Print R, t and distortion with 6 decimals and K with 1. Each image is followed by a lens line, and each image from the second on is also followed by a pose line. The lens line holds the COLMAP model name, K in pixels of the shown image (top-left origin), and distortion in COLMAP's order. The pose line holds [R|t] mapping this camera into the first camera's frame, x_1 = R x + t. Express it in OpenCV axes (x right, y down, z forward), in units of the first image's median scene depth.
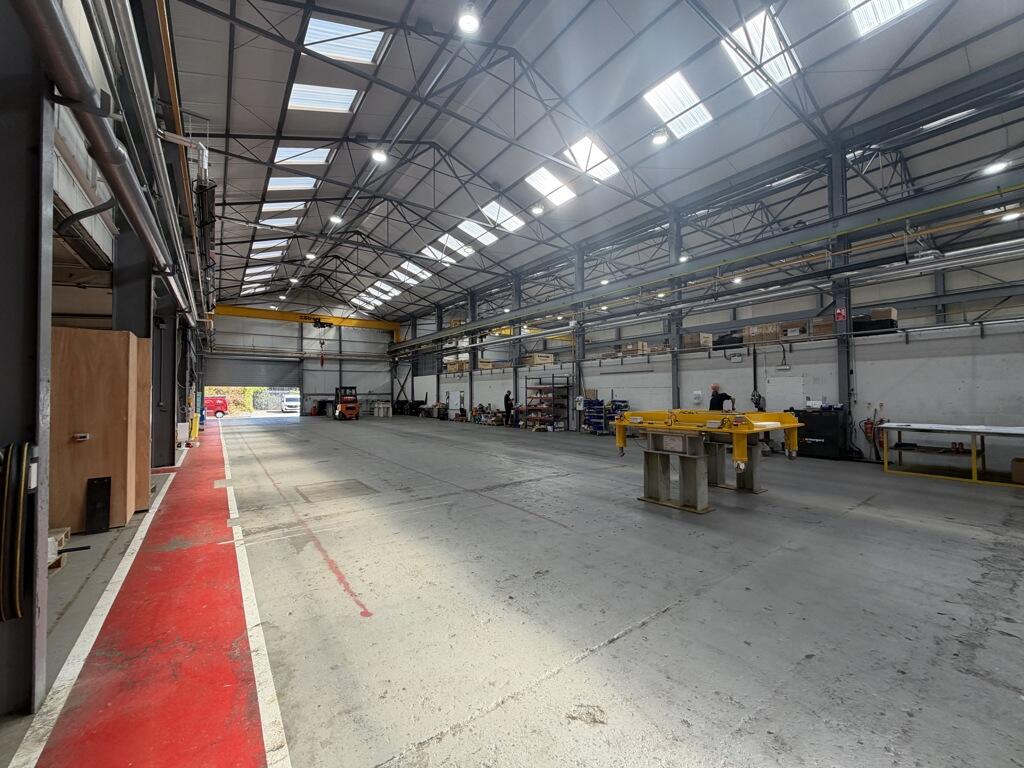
lens RADIAL K [[406.4, 0, 512.0], [0, 406.4, 384.0], [0, 0, 1]] dist [0.000003, -0.000020]
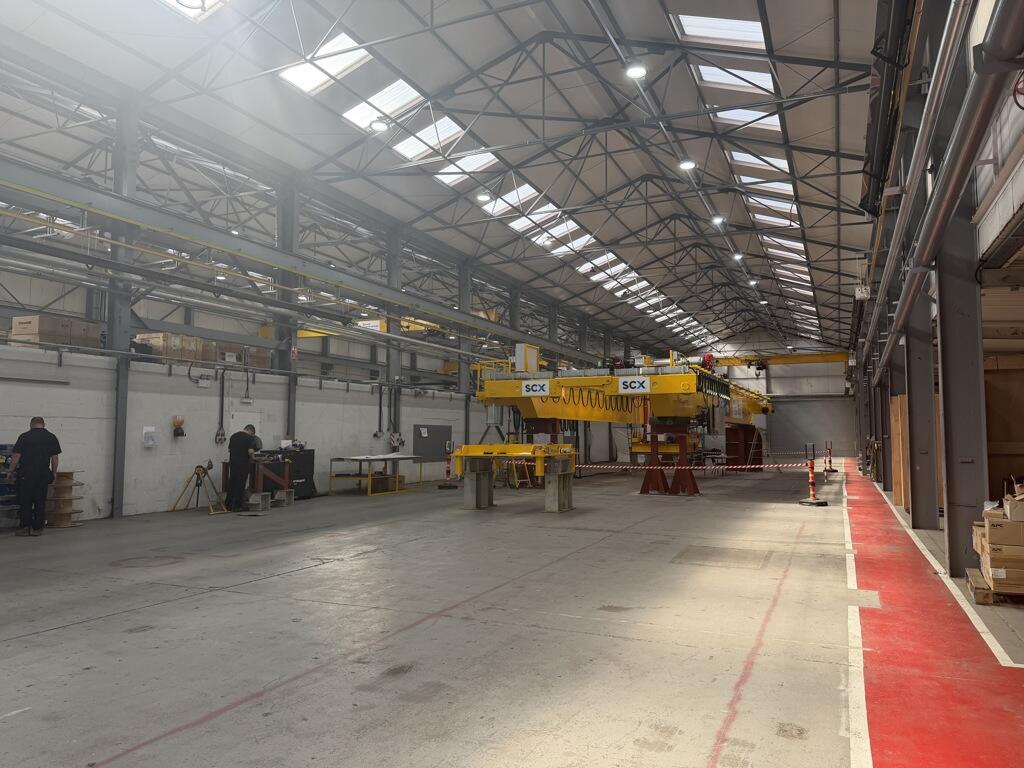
lens RADIAL K [[718.2, 0, 512.0], [0, 718.2, 384.0], [0, 0, 1]] dist [-0.001148, -0.000586]
pose [[-0.458990, 0.062177, 0.886263, -0.857453], [-0.028603, 0.995997, -0.084689, 0.034012], [-0.887981, -0.064222, -0.455374, 1.138647]]
